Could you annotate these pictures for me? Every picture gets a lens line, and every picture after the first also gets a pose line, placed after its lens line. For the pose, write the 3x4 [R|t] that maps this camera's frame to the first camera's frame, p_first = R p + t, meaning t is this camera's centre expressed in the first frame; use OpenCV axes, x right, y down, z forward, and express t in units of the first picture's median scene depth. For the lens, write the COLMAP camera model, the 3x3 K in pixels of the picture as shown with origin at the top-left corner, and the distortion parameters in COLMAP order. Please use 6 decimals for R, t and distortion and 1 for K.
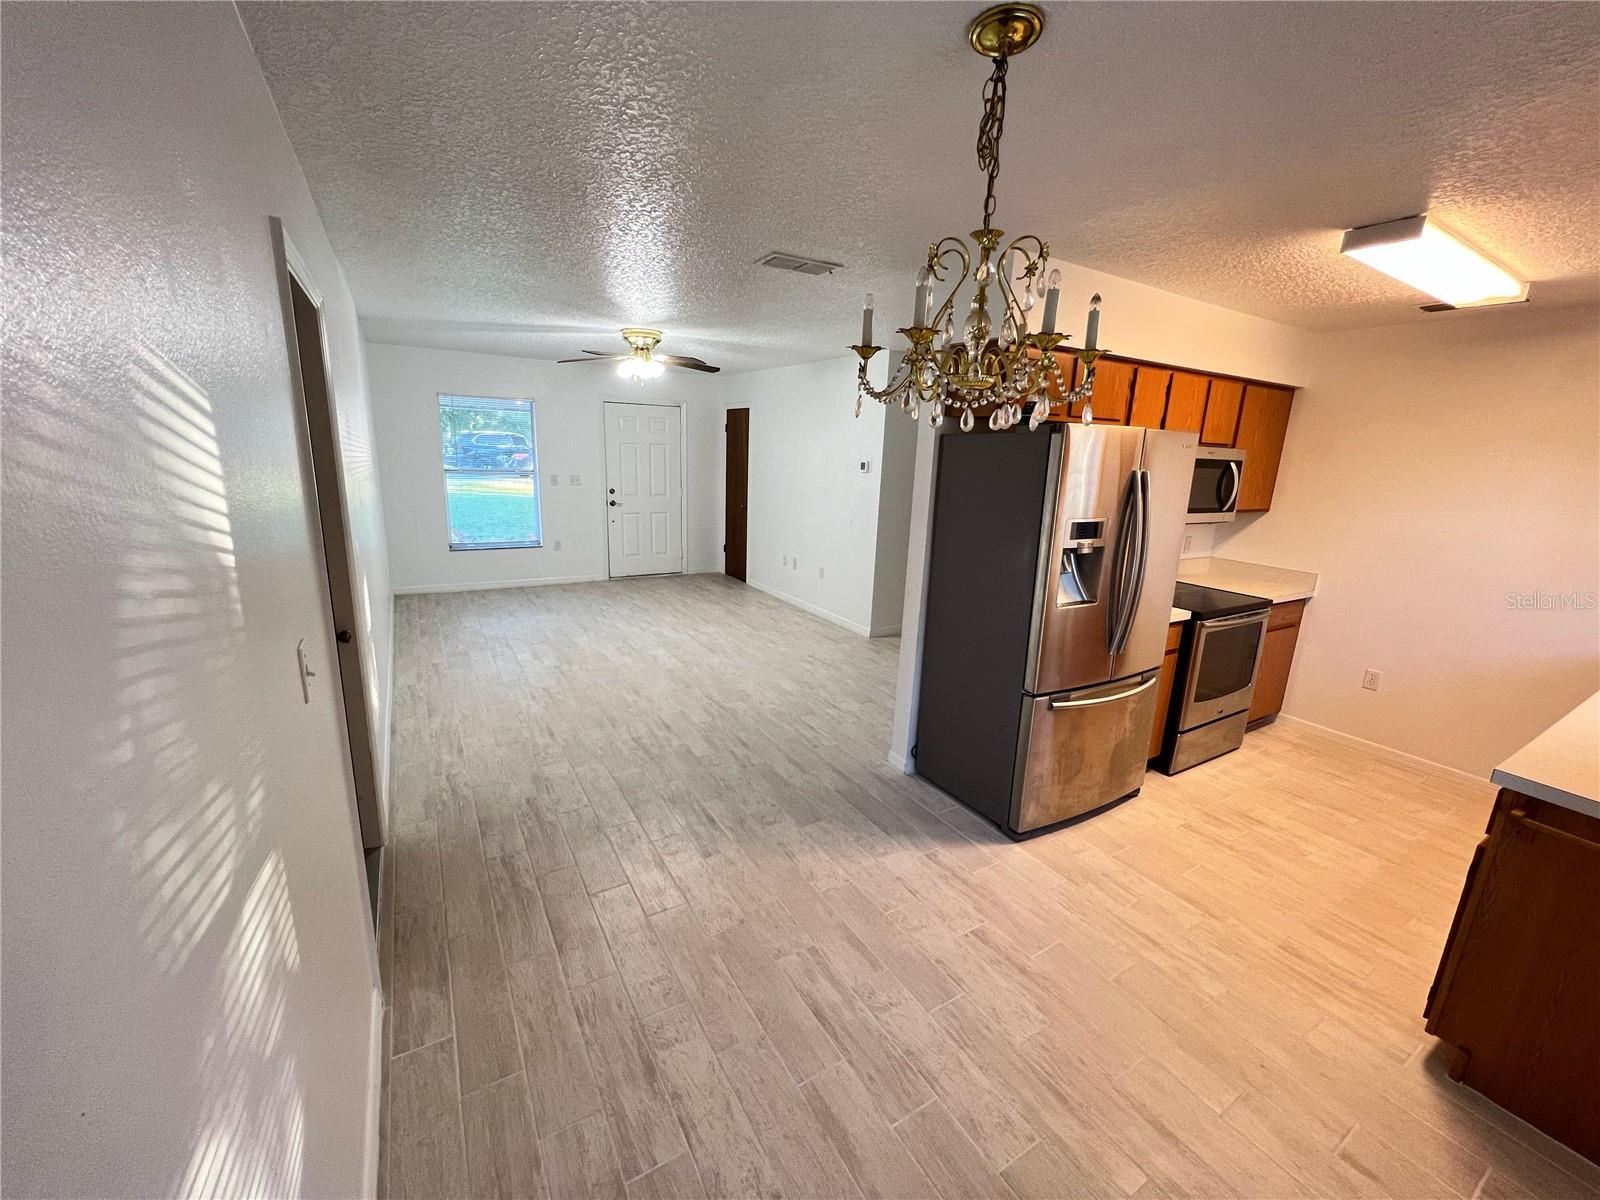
lens RADIAL K [[640.7, 0, 800.0], [0, 640.7, 600.0], [0, 0, 1]] dist [-0.000047, -0.000020]
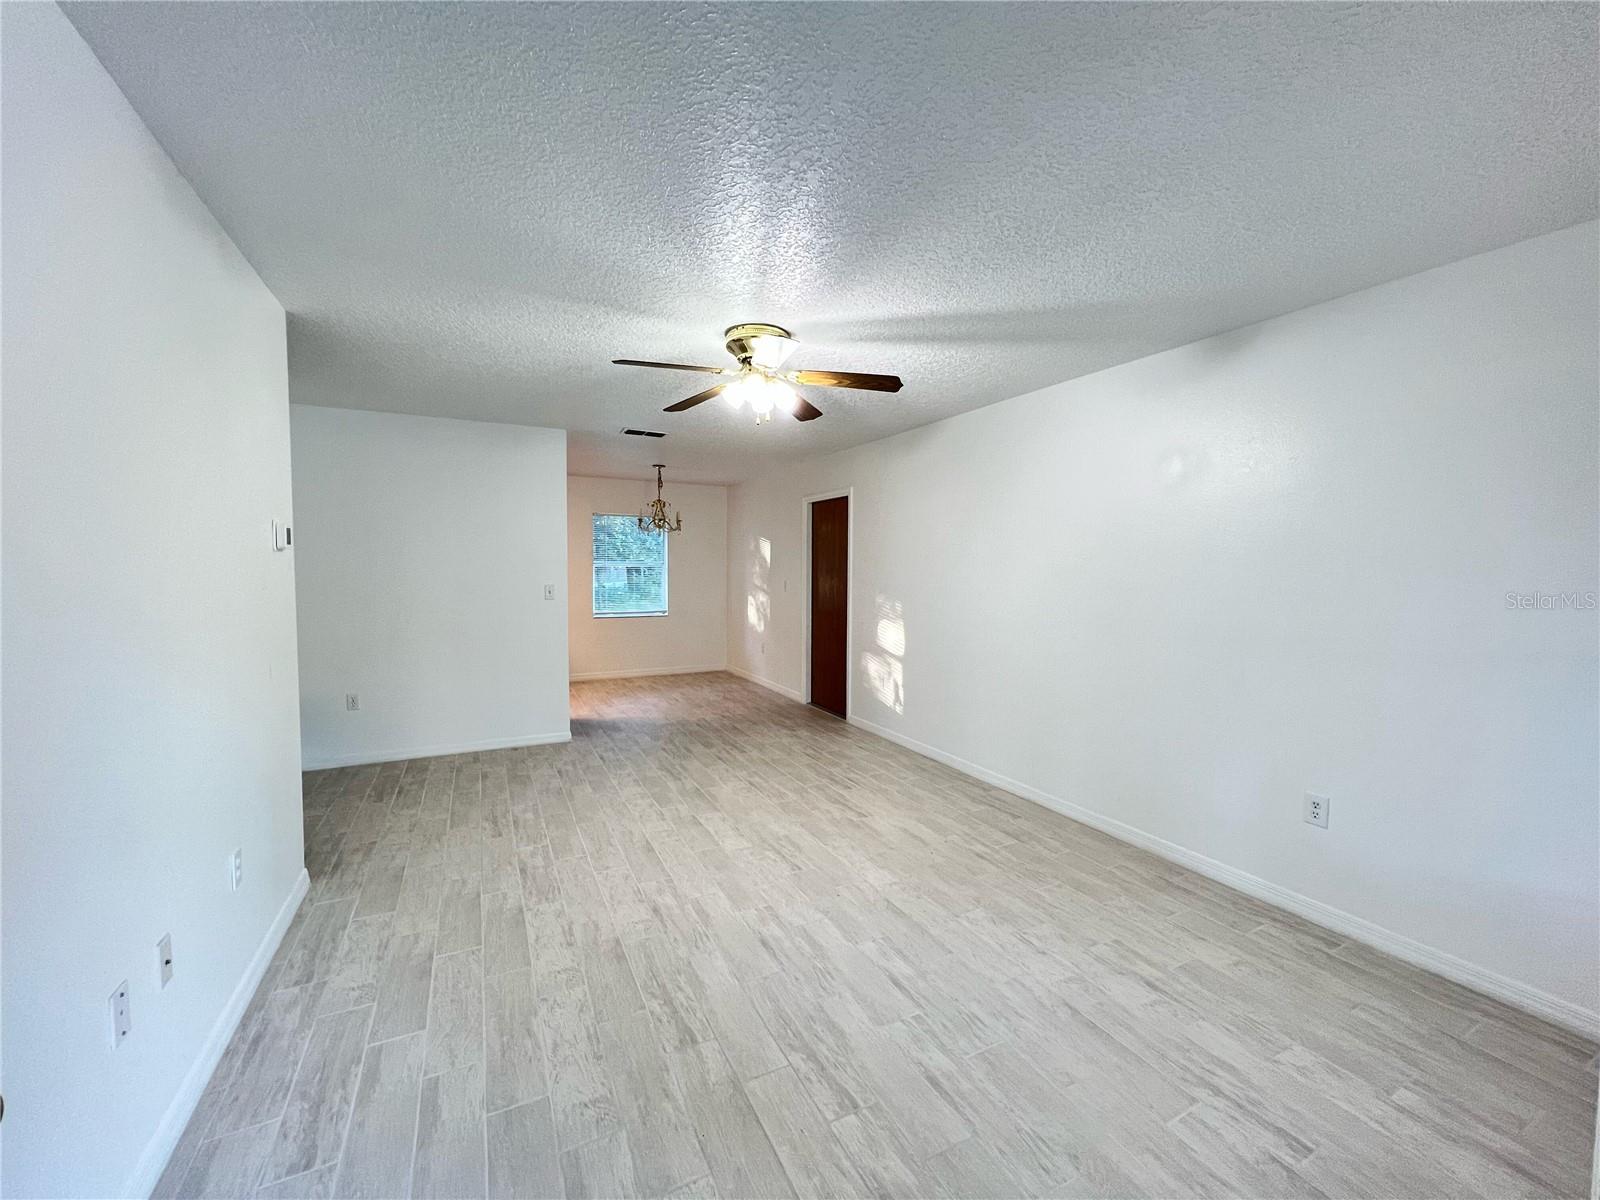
lens RADIAL K [[640.7, 0, 800.0], [0, 640.7, 600.0], [0, 0, 1]] dist [-0.000047, -0.000020]
pose [[-0.996153, -0.049132, 0.072563, -0.338637], [-0.026428, 0.957926, 0.285797, -0.349279], [-0.083552, 0.282780, -0.955539, 1.618404]]
